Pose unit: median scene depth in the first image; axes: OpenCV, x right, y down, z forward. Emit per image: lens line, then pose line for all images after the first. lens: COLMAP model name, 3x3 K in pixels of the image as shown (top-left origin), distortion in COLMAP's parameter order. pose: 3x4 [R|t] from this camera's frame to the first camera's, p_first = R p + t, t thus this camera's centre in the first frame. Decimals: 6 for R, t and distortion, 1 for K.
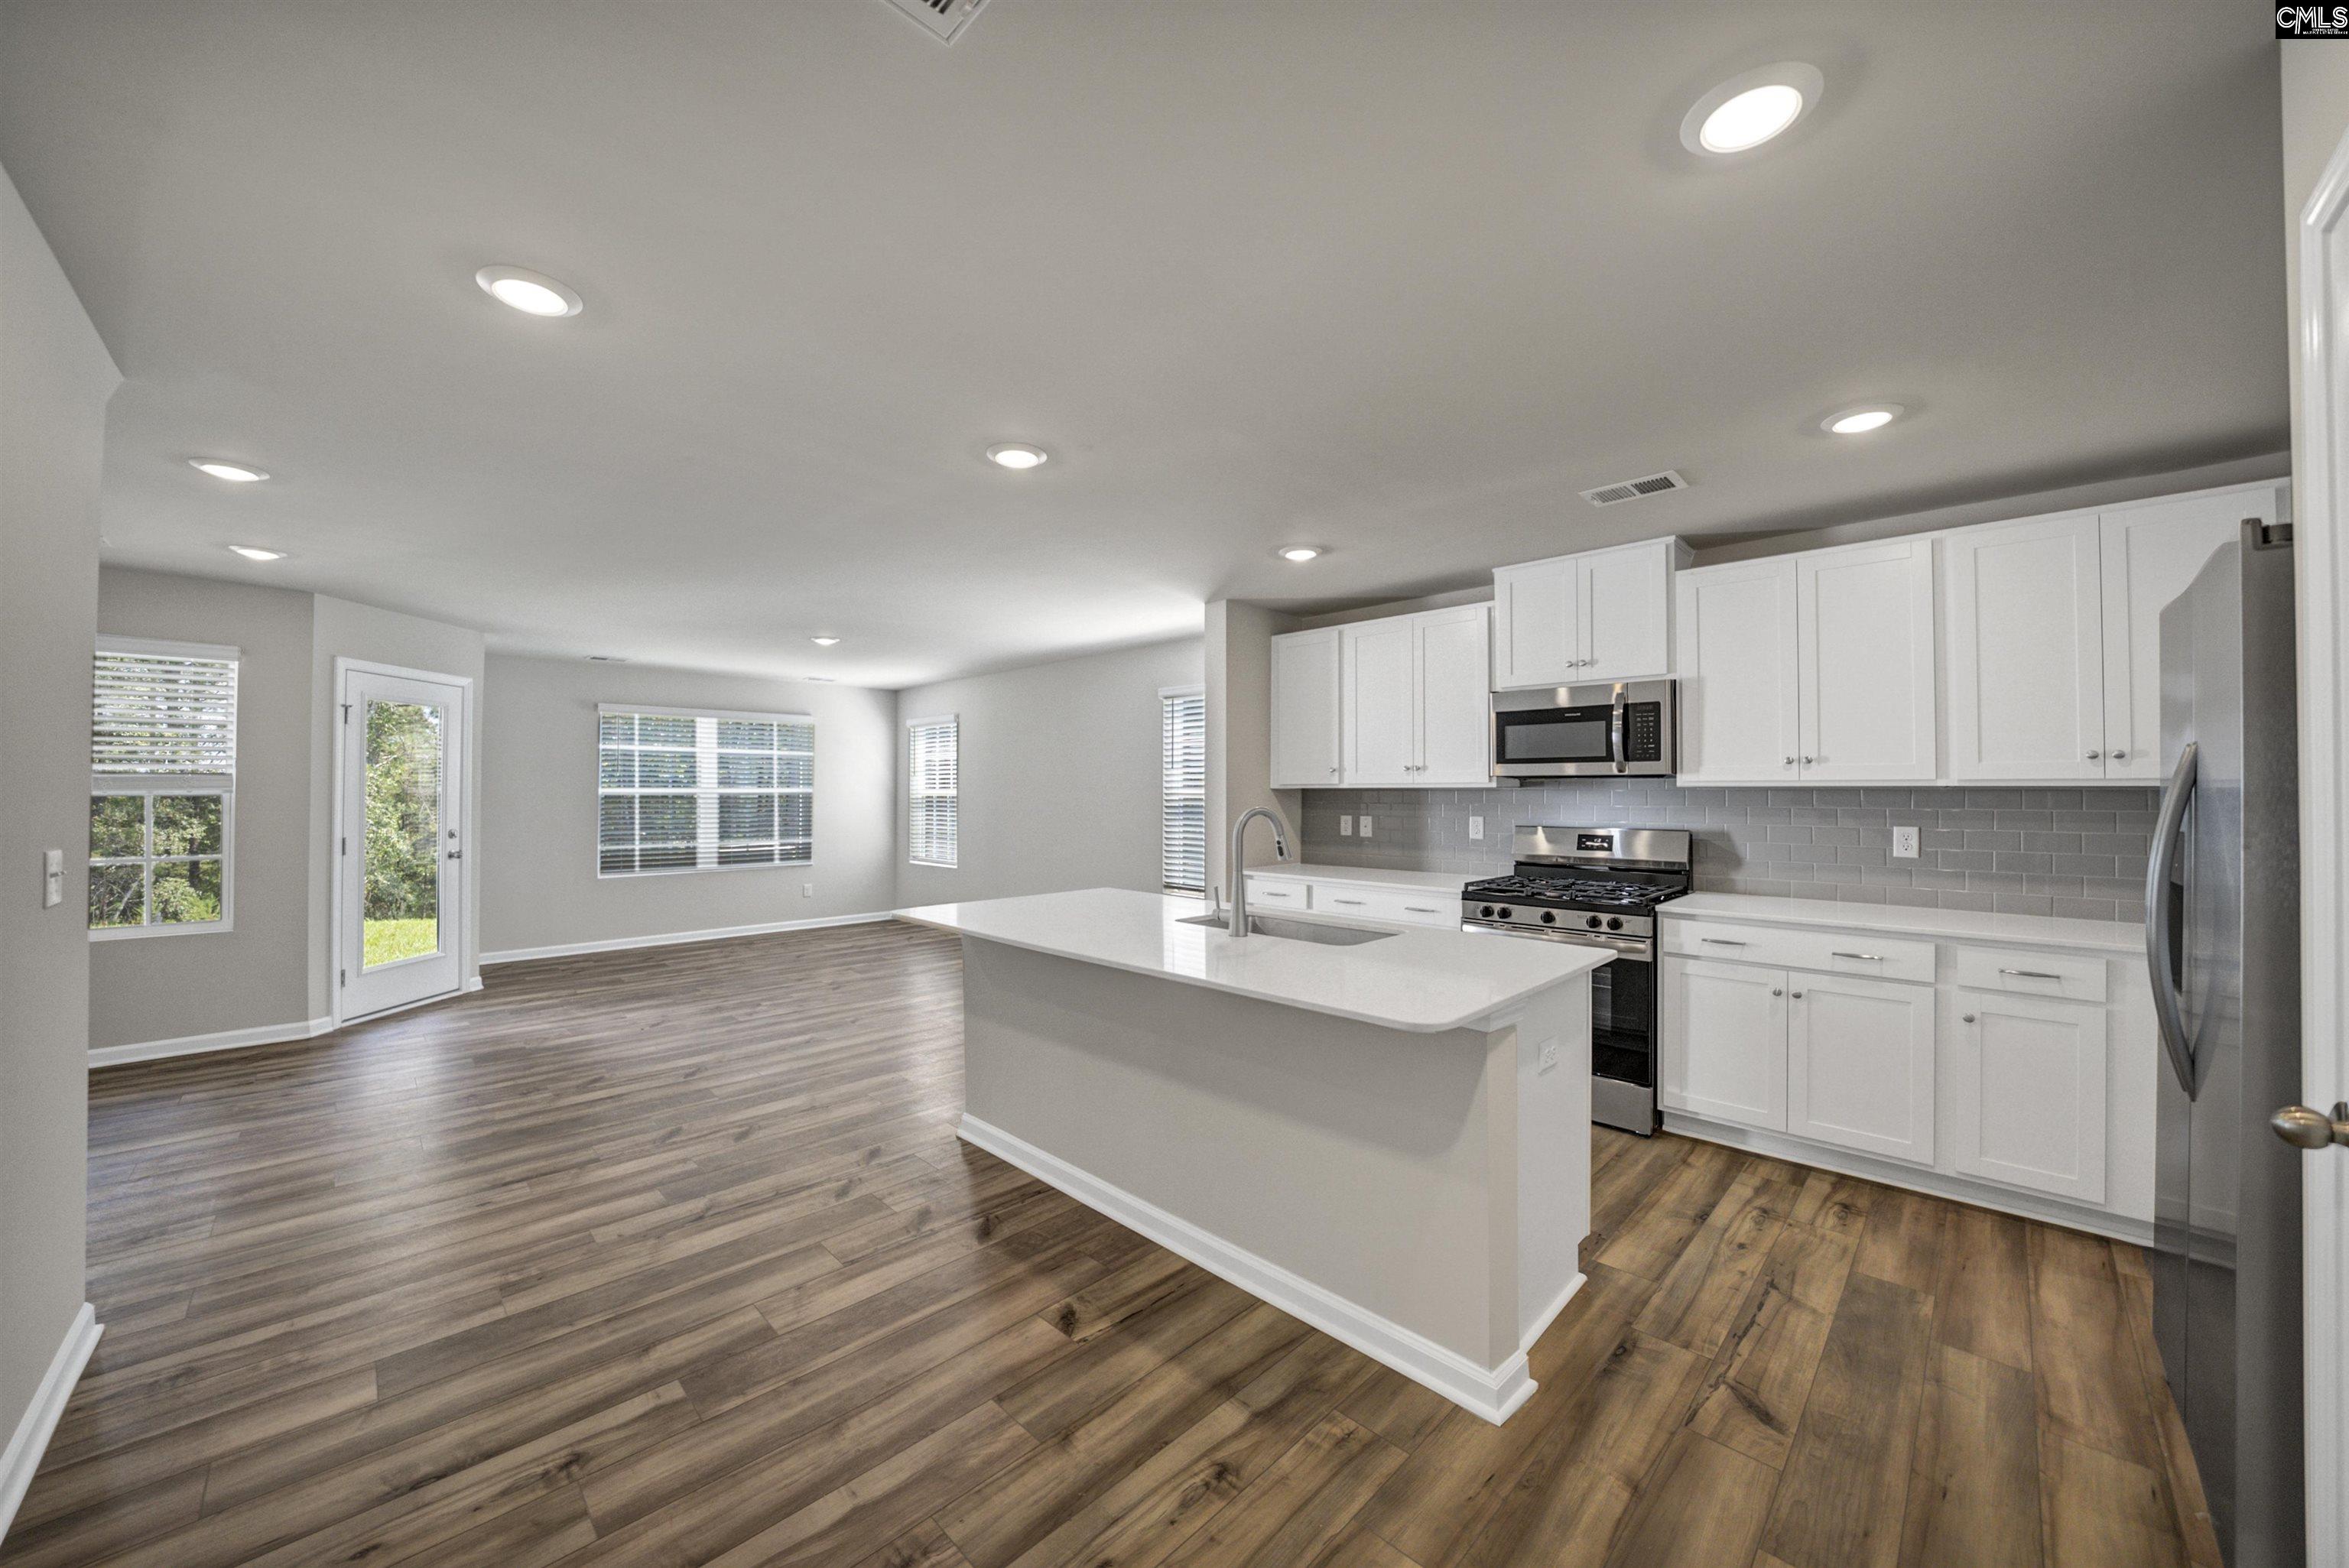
lens RADIAL K [[827.0, 0, 1179.3], [0, 827.0, 783.8], [0, 0, 1]] dist [-0.039441, 0.005769]
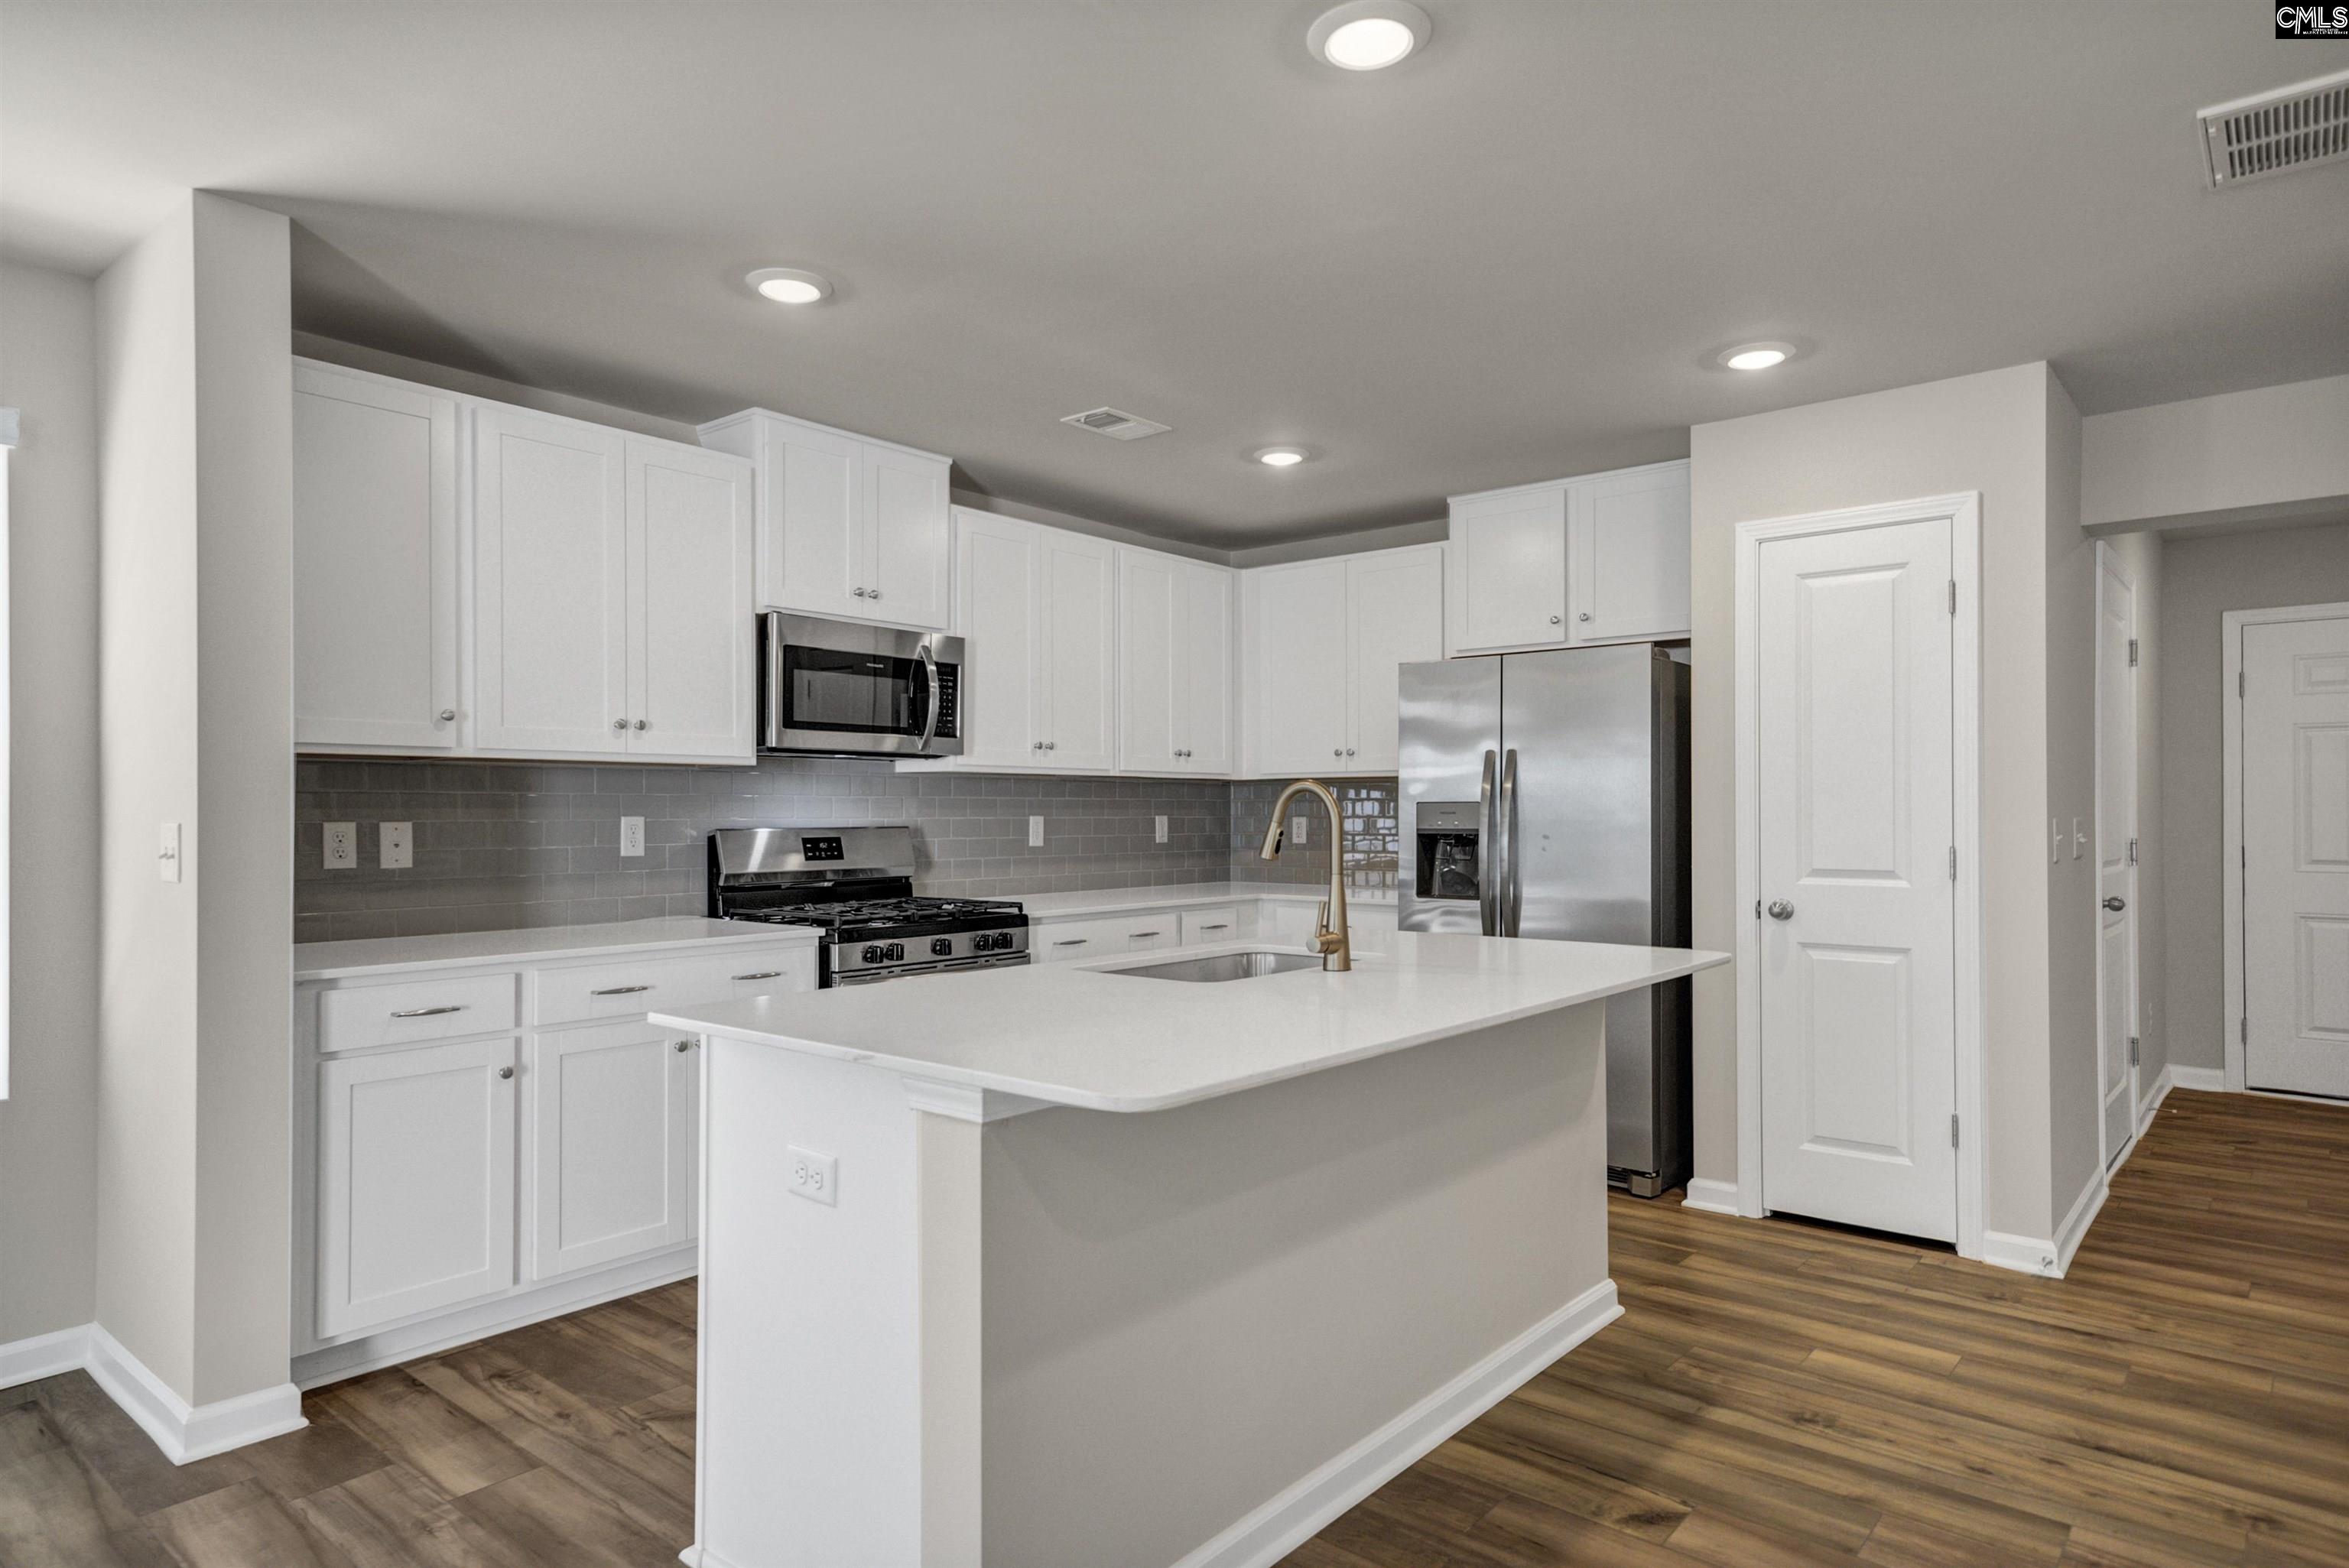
lens RADIAL K [[1389.0, 0, 1090.3], [0, 1389.0, 805.9], [0, 0, 1]] dist [0.059616, -0.019375]
pose [[-0.058630, -0.003061, 0.998275, -0.969078], [-0.014609, 0.999891, 0.002208, 0.039526], [-0.998173, -0.014455, -0.058669, 1.147389]]
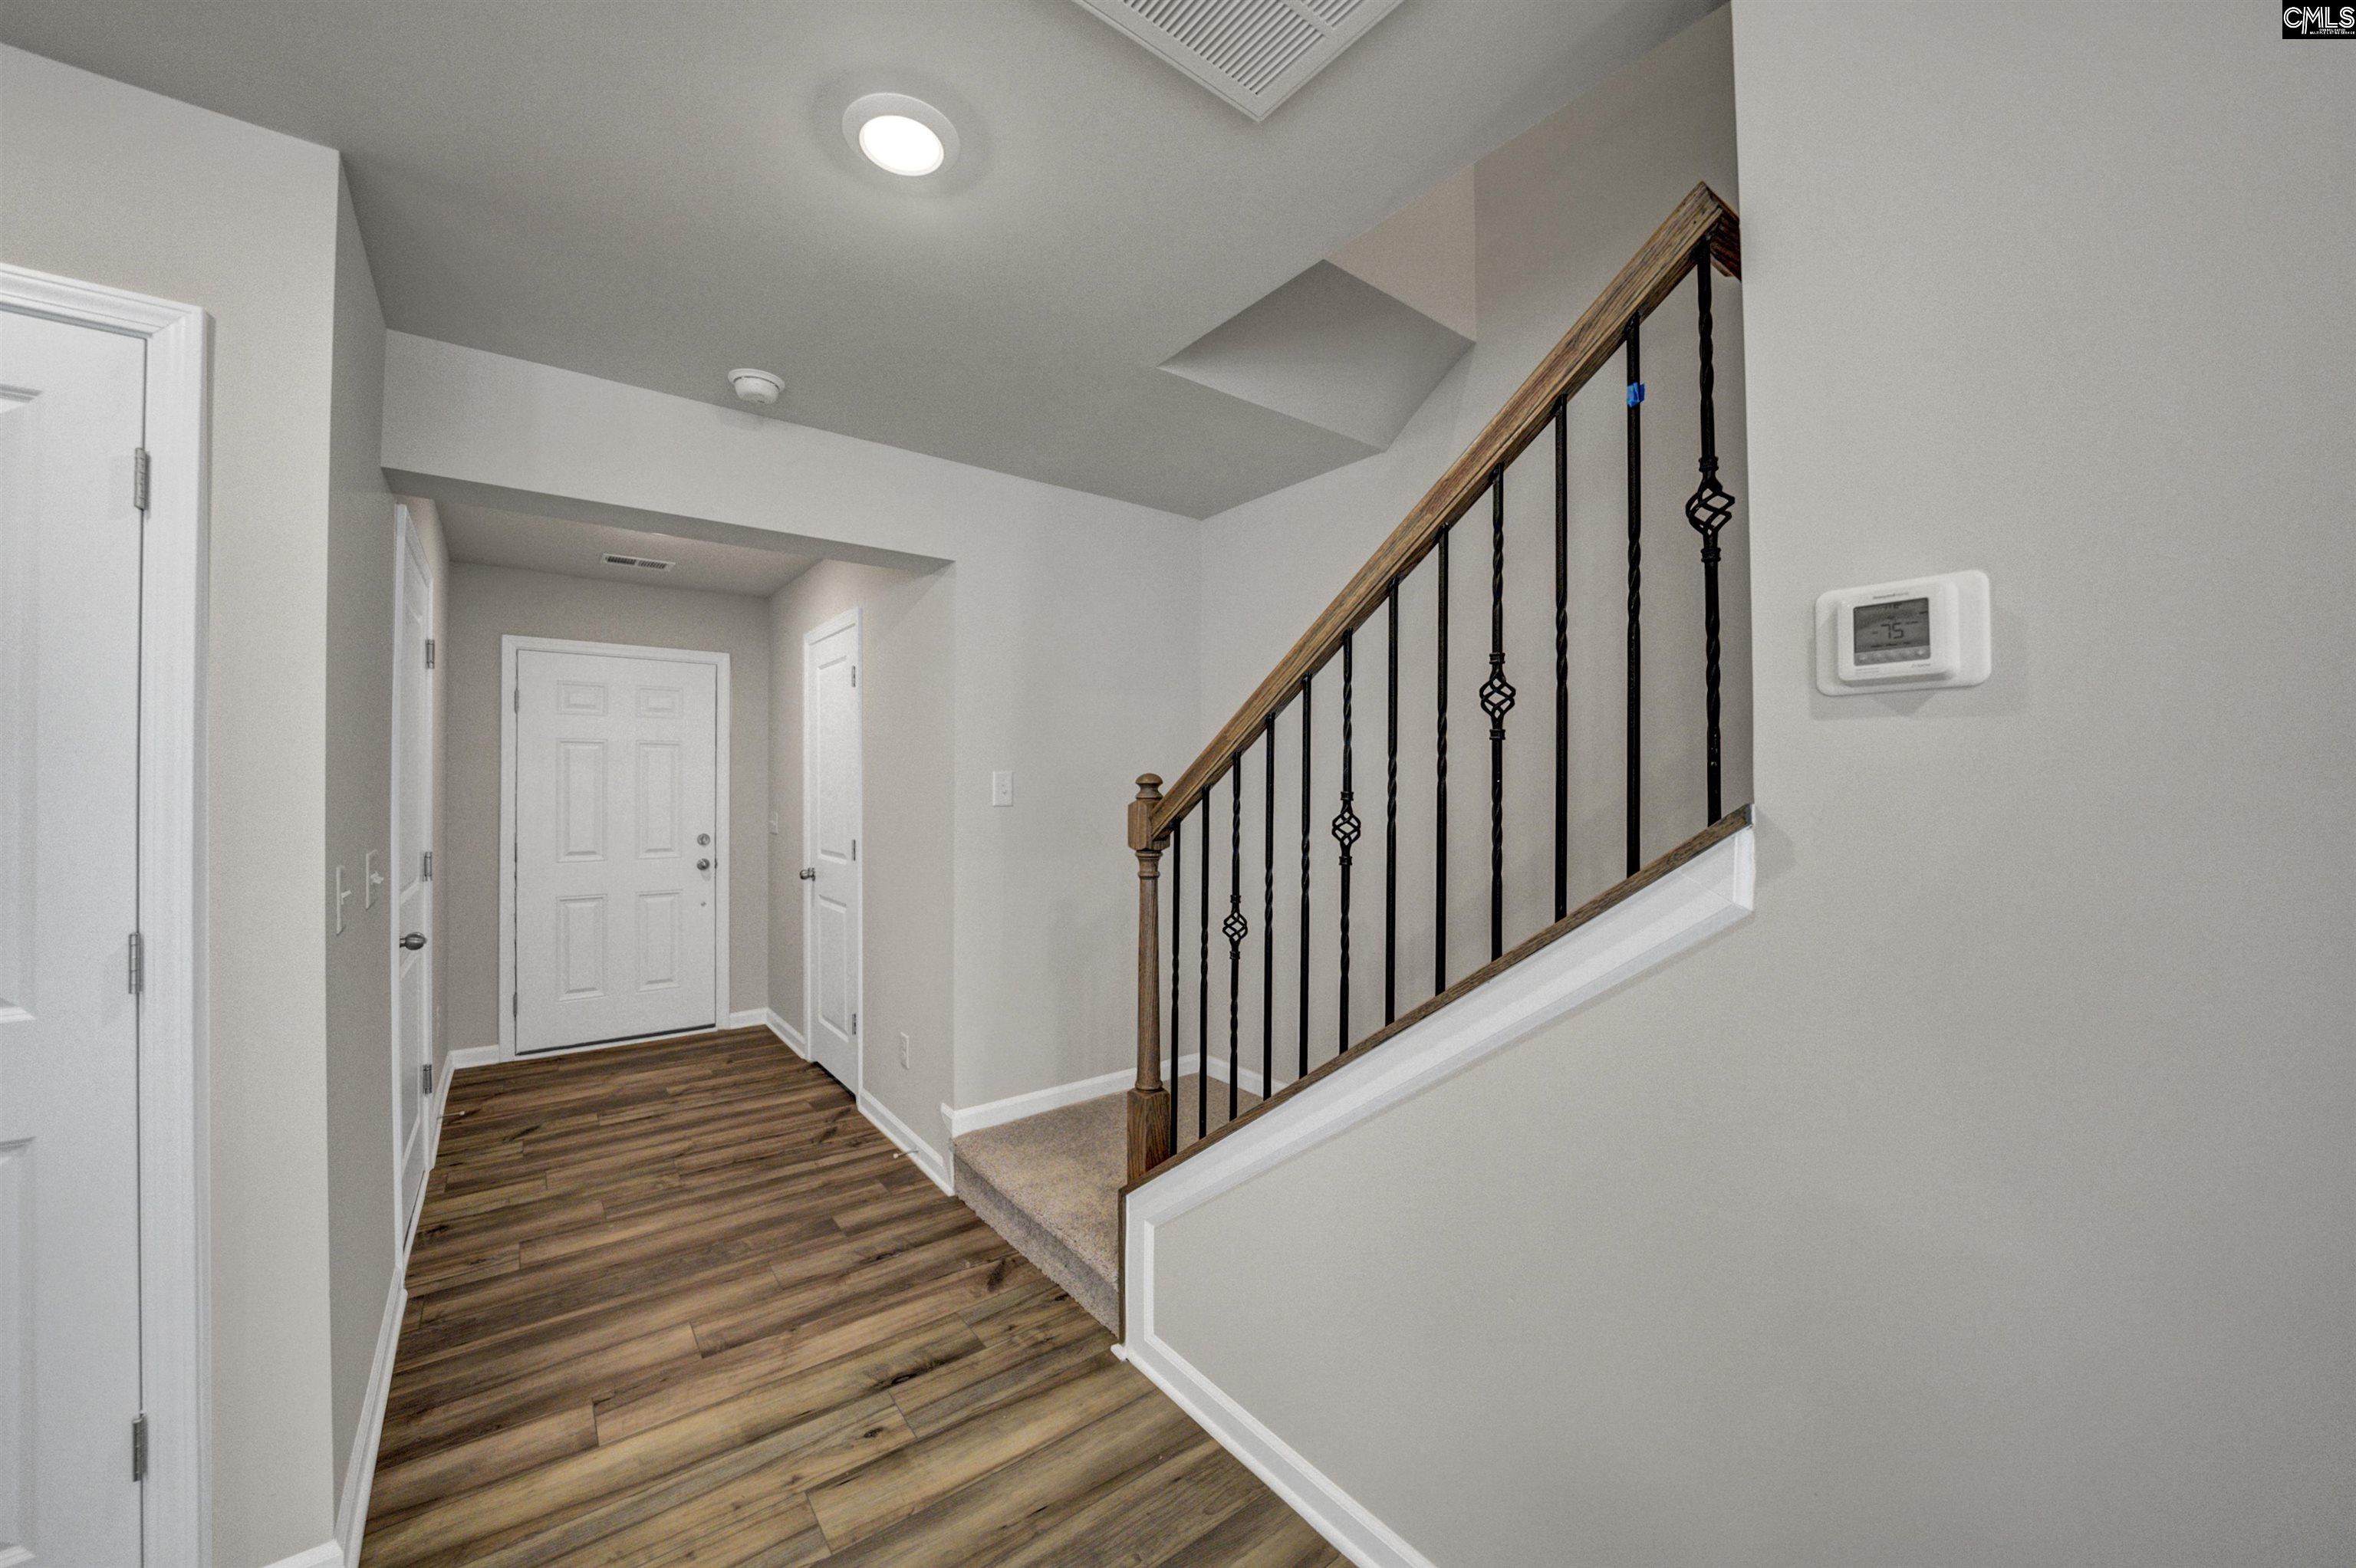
lens RADIAL K [[829.5, 0, 1182.9], [0, 829.5, 783.8], [0, 0, 1]] dist [-0.039441, 0.005769]
pose [[-0.995058, -0.012372, 0.098523, -0.220266], [-0.014238, 0.999732, -0.018256, -0.011552], [-0.098271, -0.019569, -0.994967, 0.578192]]
